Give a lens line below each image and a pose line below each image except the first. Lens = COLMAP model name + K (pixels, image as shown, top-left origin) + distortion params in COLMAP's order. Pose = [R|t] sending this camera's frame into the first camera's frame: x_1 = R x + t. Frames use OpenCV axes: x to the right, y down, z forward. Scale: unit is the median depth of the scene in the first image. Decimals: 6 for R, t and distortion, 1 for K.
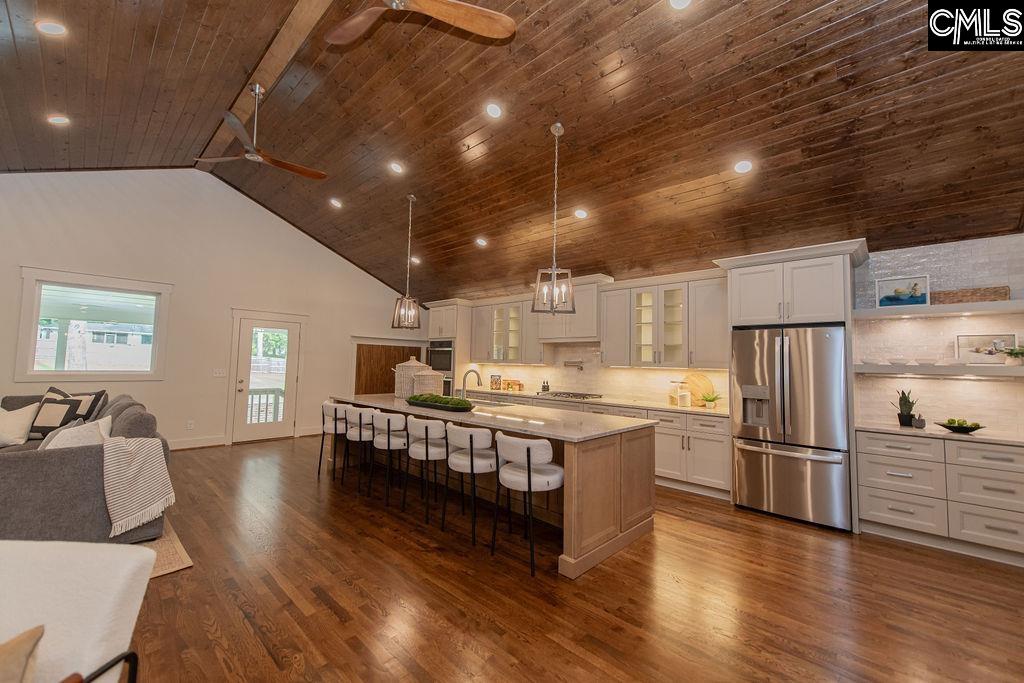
lens RADIAL K [[409.2, 0, 541.6], [0, 409.2, 338.1], [0, 0, 1]] dist [0.000208, -0.000668]
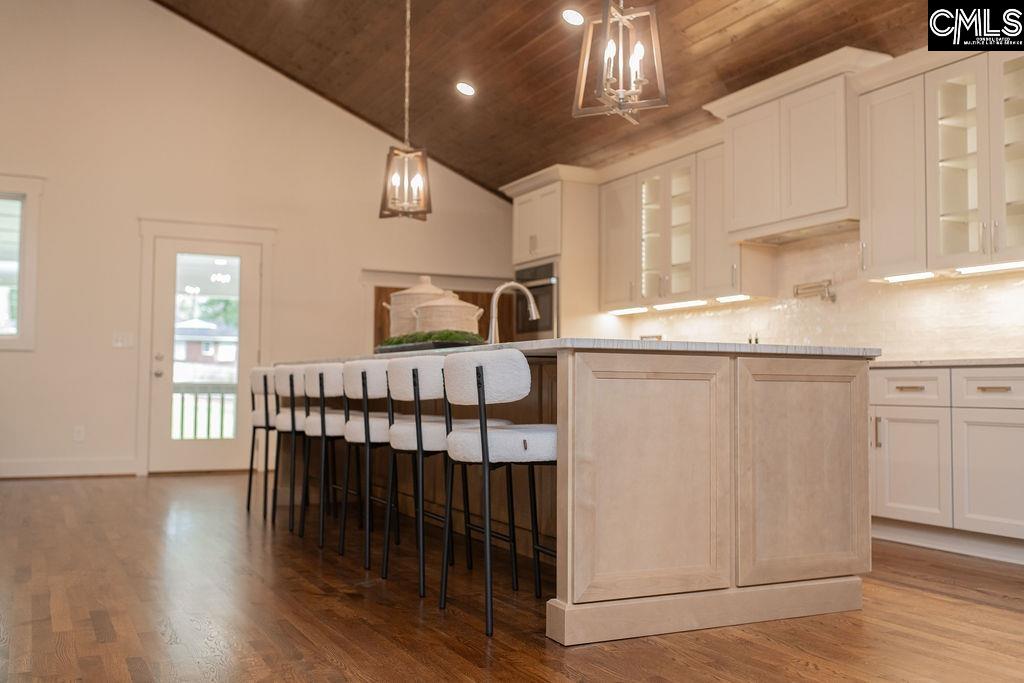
lens RADIAL K [[997.3, 0, 578.1], [0, 997.3, 341.3], [0, 0, 1]] dist [-0.008689, 0.000762]
pose [[0.937466, -0.043029, -0.345407, 0.212496], [0.046262, 0.998929, 0.001118, 0.111317], [0.344988, -0.017027, 0.938452, -0.009404]]
